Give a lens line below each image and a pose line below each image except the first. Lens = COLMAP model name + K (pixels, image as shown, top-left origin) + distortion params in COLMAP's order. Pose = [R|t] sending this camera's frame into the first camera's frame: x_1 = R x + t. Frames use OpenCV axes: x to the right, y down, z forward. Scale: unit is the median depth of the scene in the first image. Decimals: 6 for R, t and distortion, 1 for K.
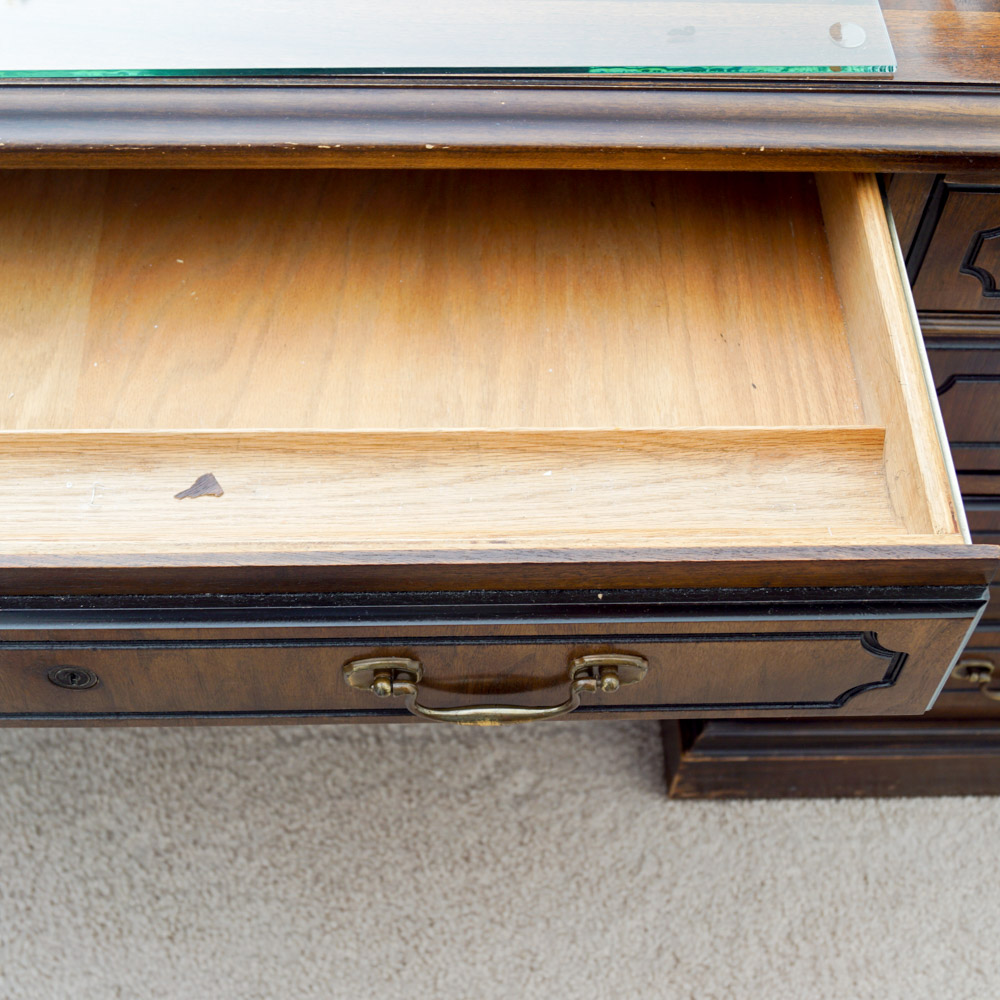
lens RADIAL K [[1682.4, 0, 499.4], [0, 1682.4, 547.9], [0, 0, 1]] dist [-0.045268, 0.001454]
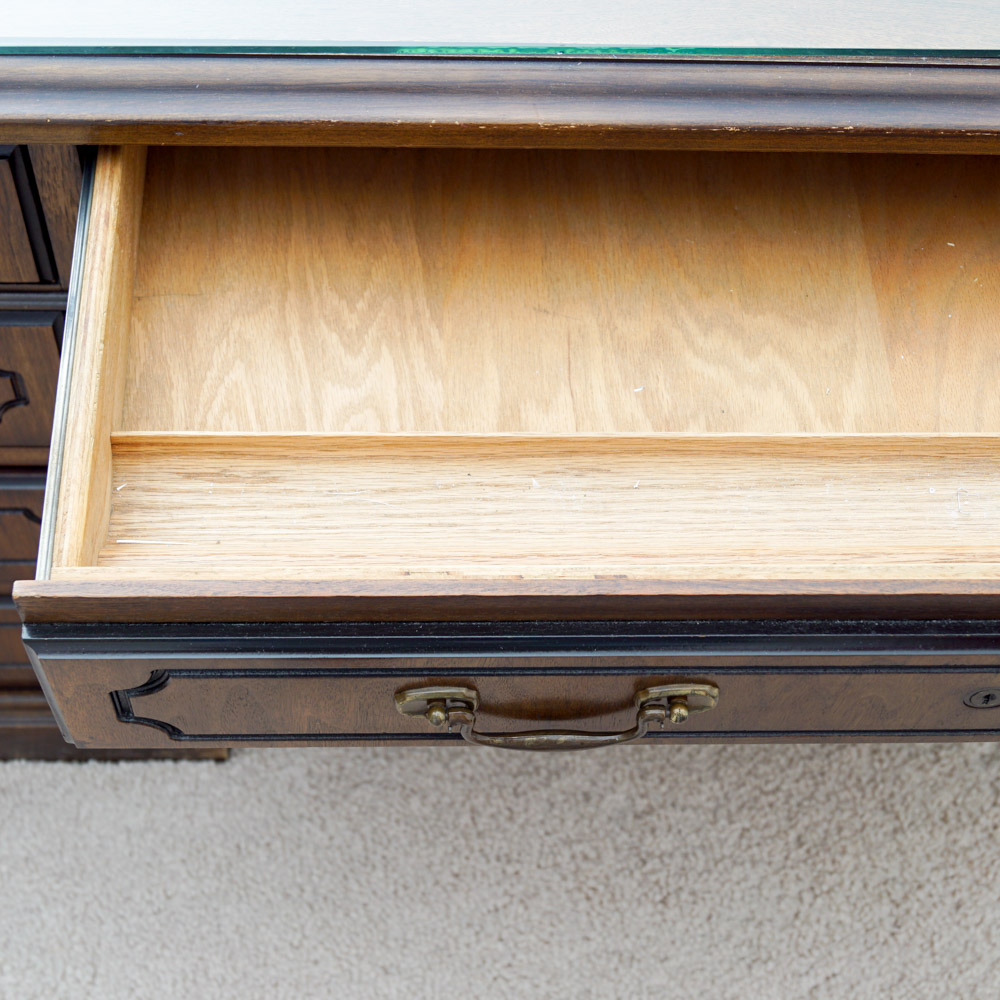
lens RADIAL K [[1682.4, 0, 499.4], [0, 1682.4, 547.9], [0, 0, 1]] dist [-0.045268, 0.001454]
pose [[0.999944, 0.005028, 0.009290, -0.300778], [-0.005604, 0.997997, 0.063013, -0.037448], [-0.008955, -0.063062, 0.997969, 0.024804]]
